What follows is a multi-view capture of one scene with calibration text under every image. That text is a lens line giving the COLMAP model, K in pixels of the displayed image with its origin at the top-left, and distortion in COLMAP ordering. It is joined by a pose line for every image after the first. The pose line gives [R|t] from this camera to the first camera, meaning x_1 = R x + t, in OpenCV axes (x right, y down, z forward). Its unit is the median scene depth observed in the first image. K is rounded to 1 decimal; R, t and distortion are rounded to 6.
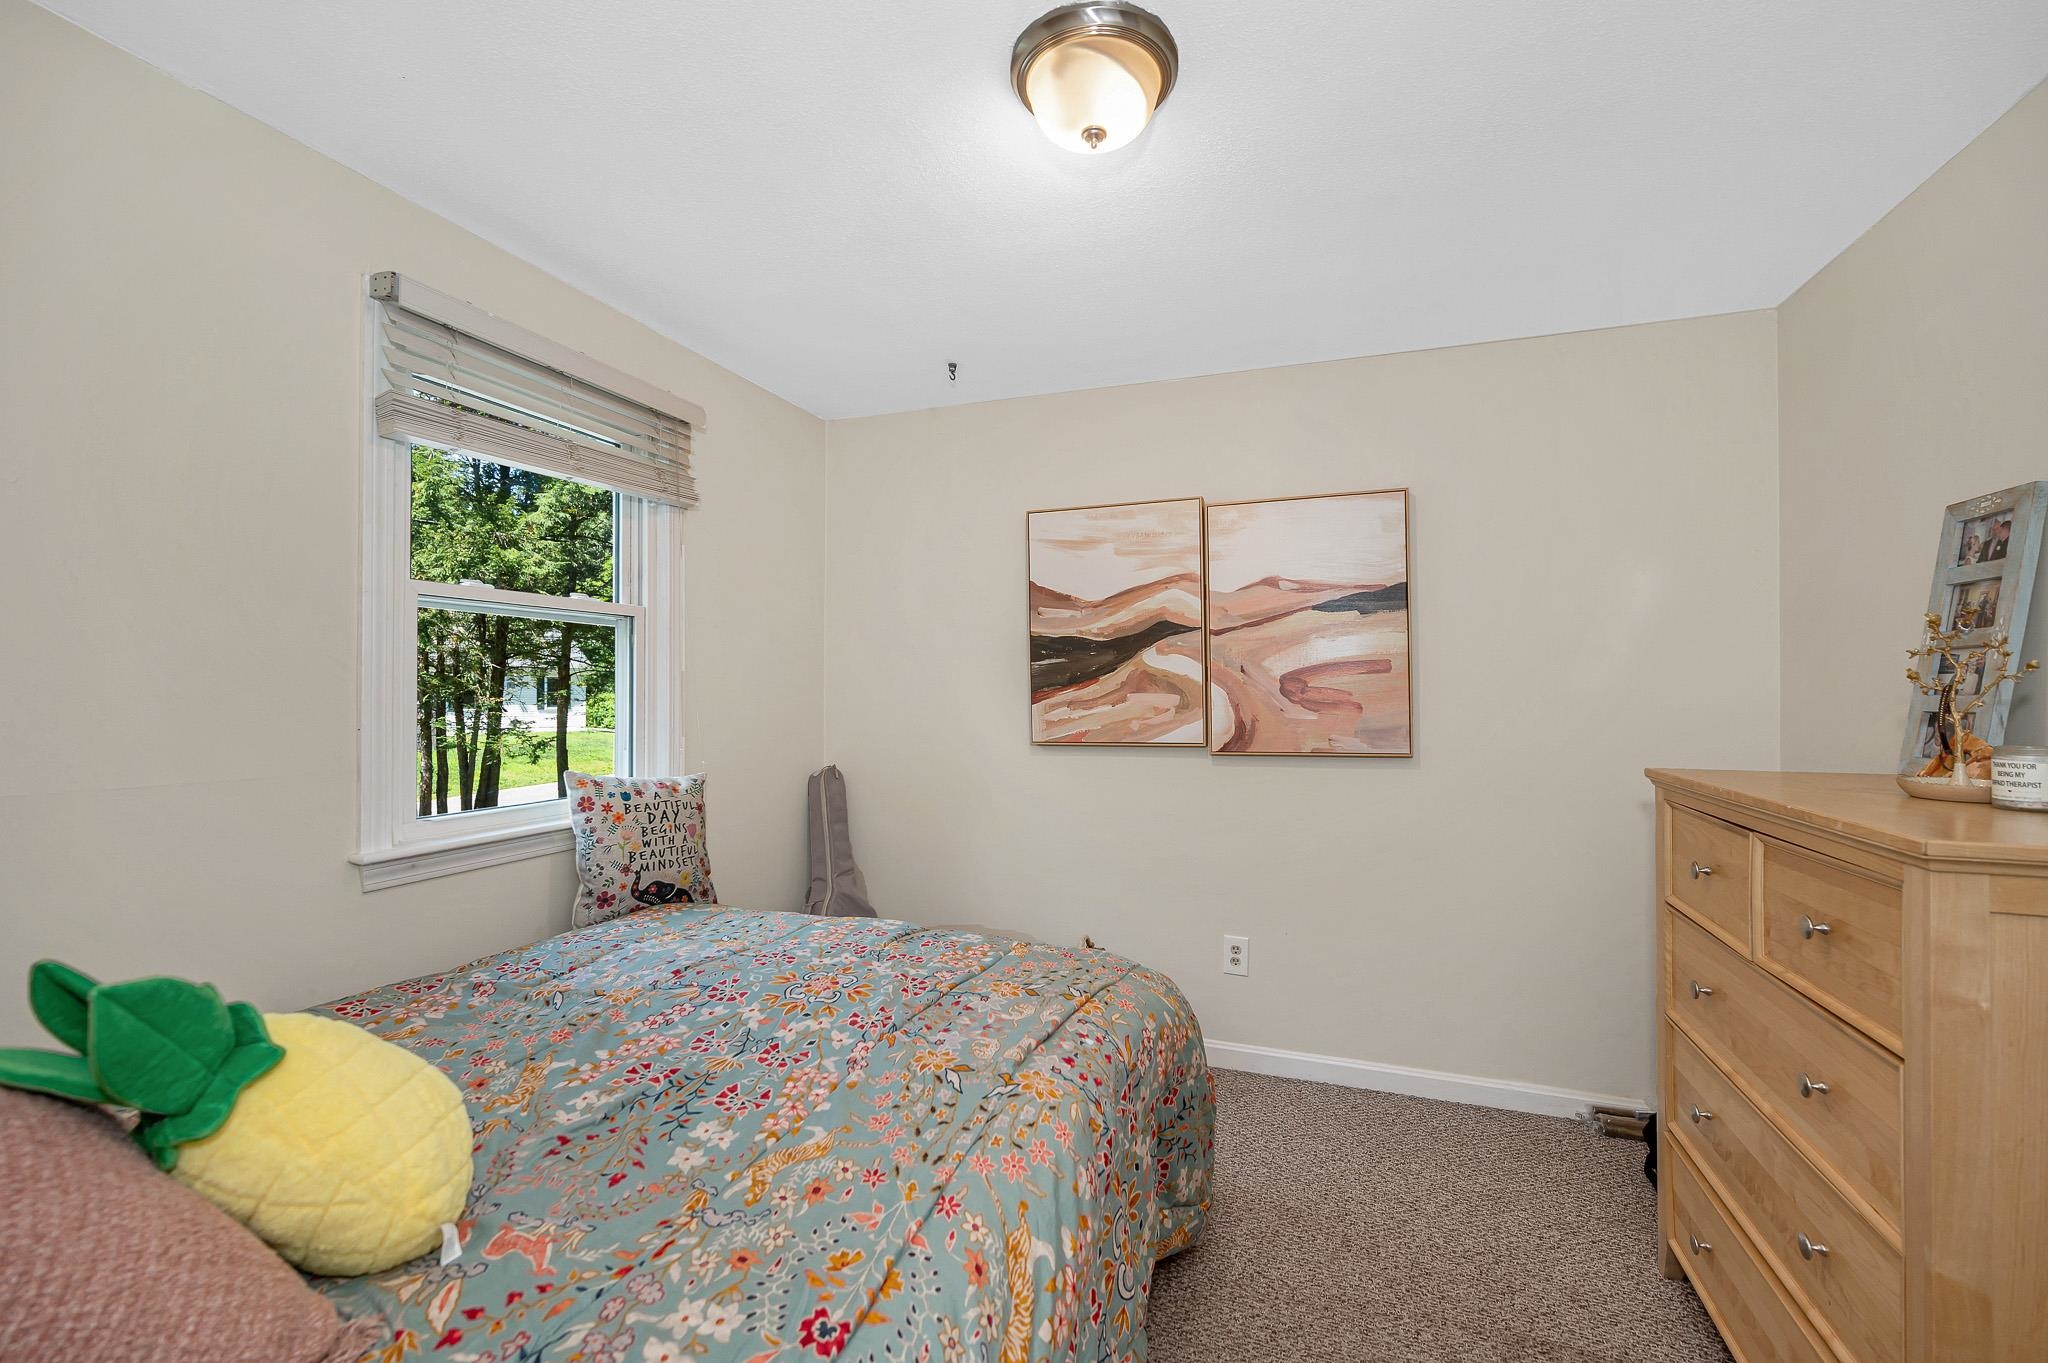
lens RADIAL K [[846.2, 0, 1034.4], [0, 846.2, 681.9], [0, 0, 1]] dist [-0.002854, -0.000179]
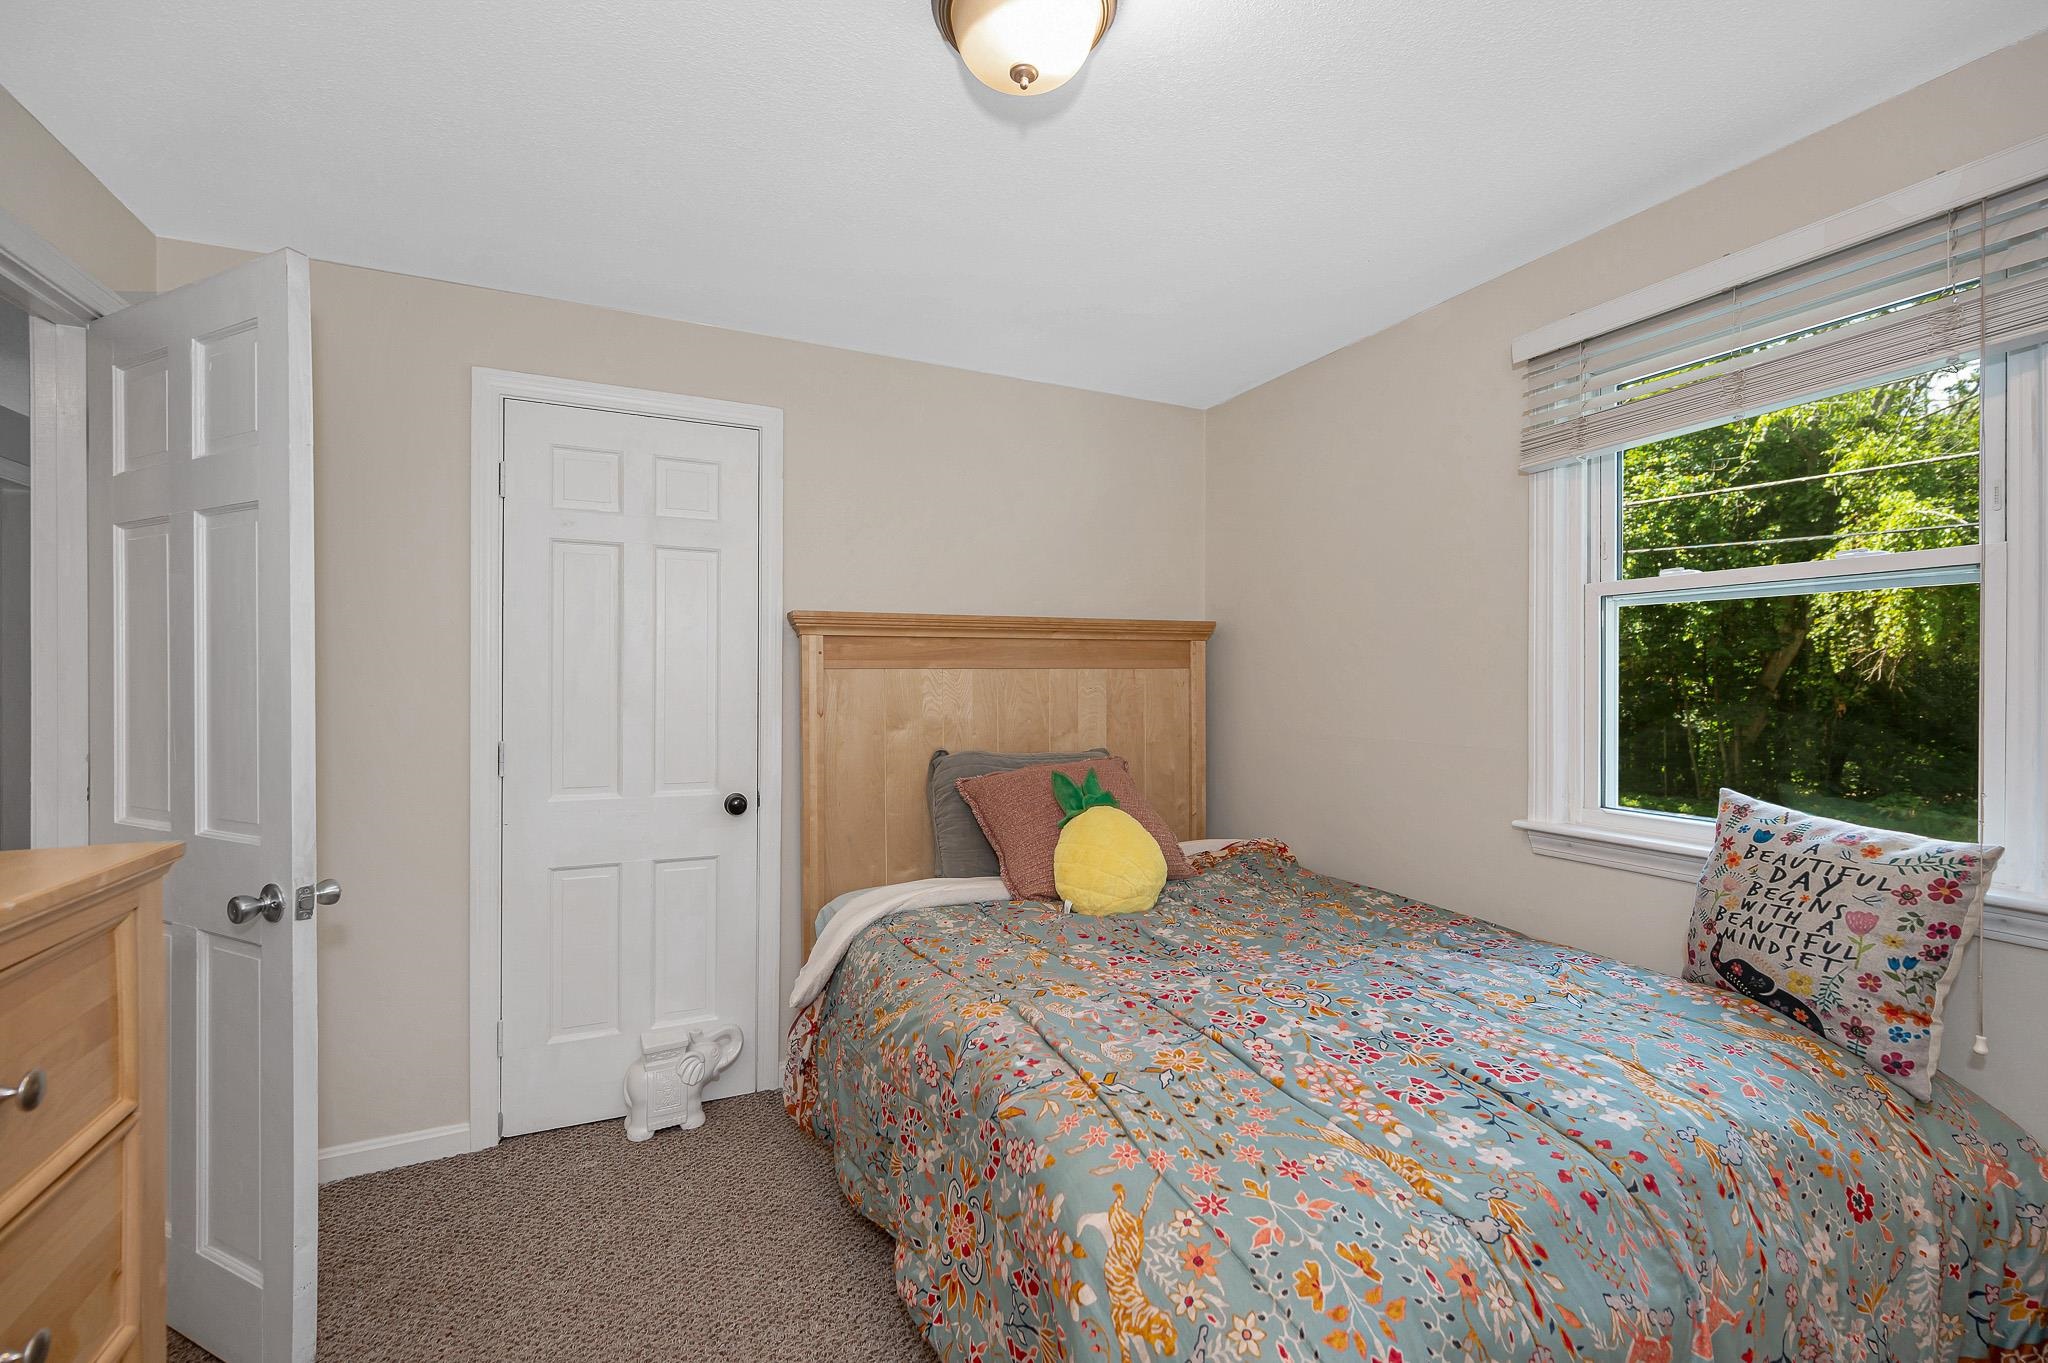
lens RADIAL K [[846.2, 0, 1021.3], [0, 846.2, 684.2], [0, 0, 1]] dist [-0.002854, -0.000179]
pose [[-0.701710, 0.003792, -0.712453, 0.579395], [0.006546, 0.999978, -0.001125, 0.004383], [0.712433, -0.005453, -0.701719, 1.316022]]
